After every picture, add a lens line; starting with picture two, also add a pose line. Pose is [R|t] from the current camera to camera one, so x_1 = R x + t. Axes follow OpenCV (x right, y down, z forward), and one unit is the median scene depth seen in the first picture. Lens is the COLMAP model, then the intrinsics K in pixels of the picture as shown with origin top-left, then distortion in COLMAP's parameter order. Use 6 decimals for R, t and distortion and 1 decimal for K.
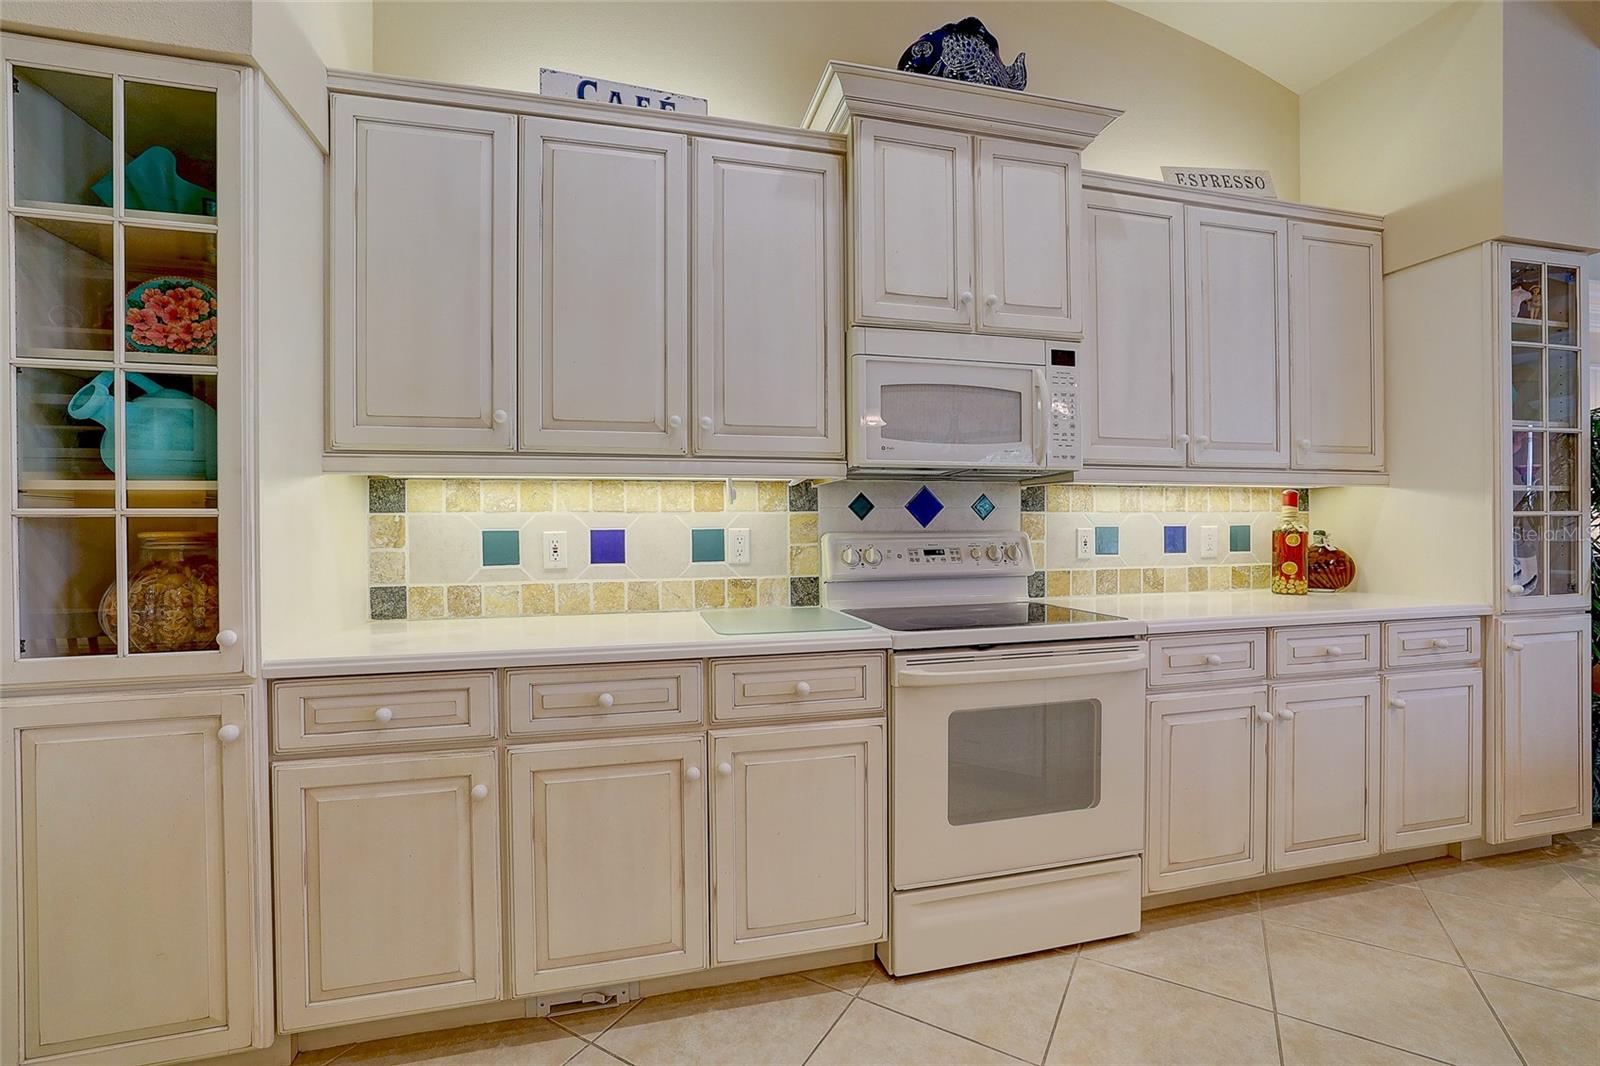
lens RADIAL K [[683.3, 0, 800.0], [0, 683.3, 533.0], [0, 0, 1]] dist [-0.046813, 0.017124]
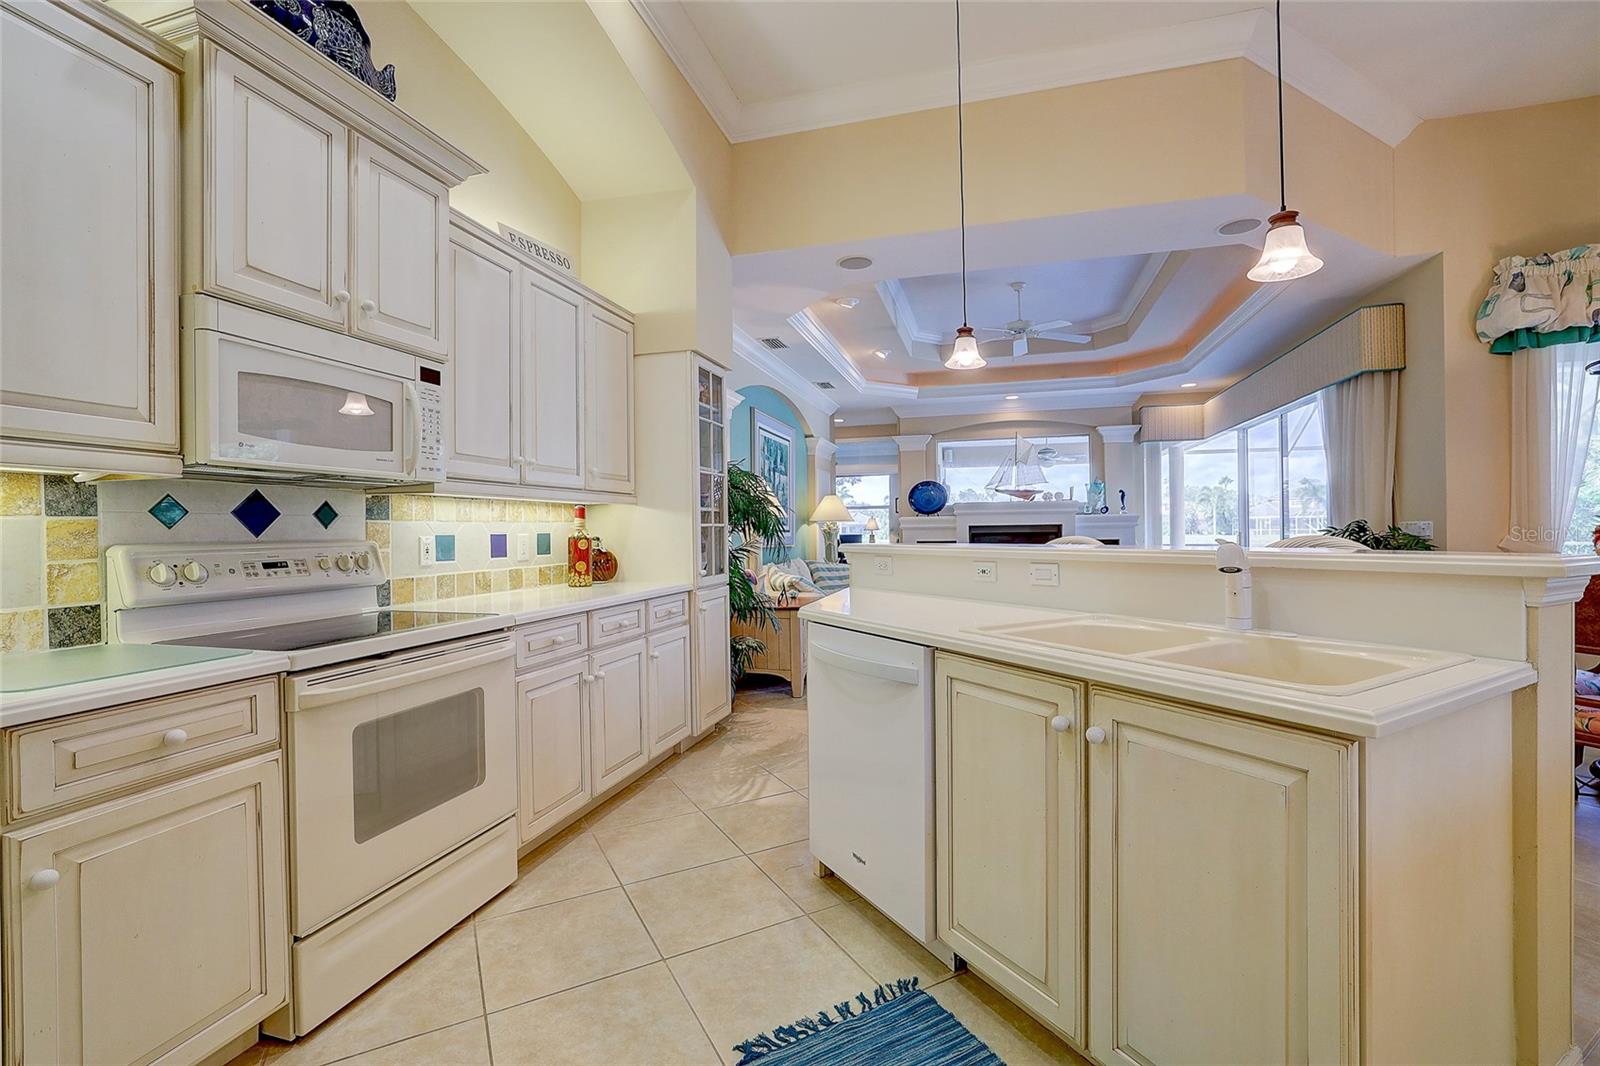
lens RADIAL K [[683.3, 0, 800.0], [0, 683.3, 533.0], [0, 0, 1]] dist [-0.046813, 0.017124]
pose [[0.500273, -0.002983, 0.865863, -0.221304], [0.013902, 0.999893, -0.004588, 0.000339], [-0.865756, 0.014332, 0.500260, -0.023926]]
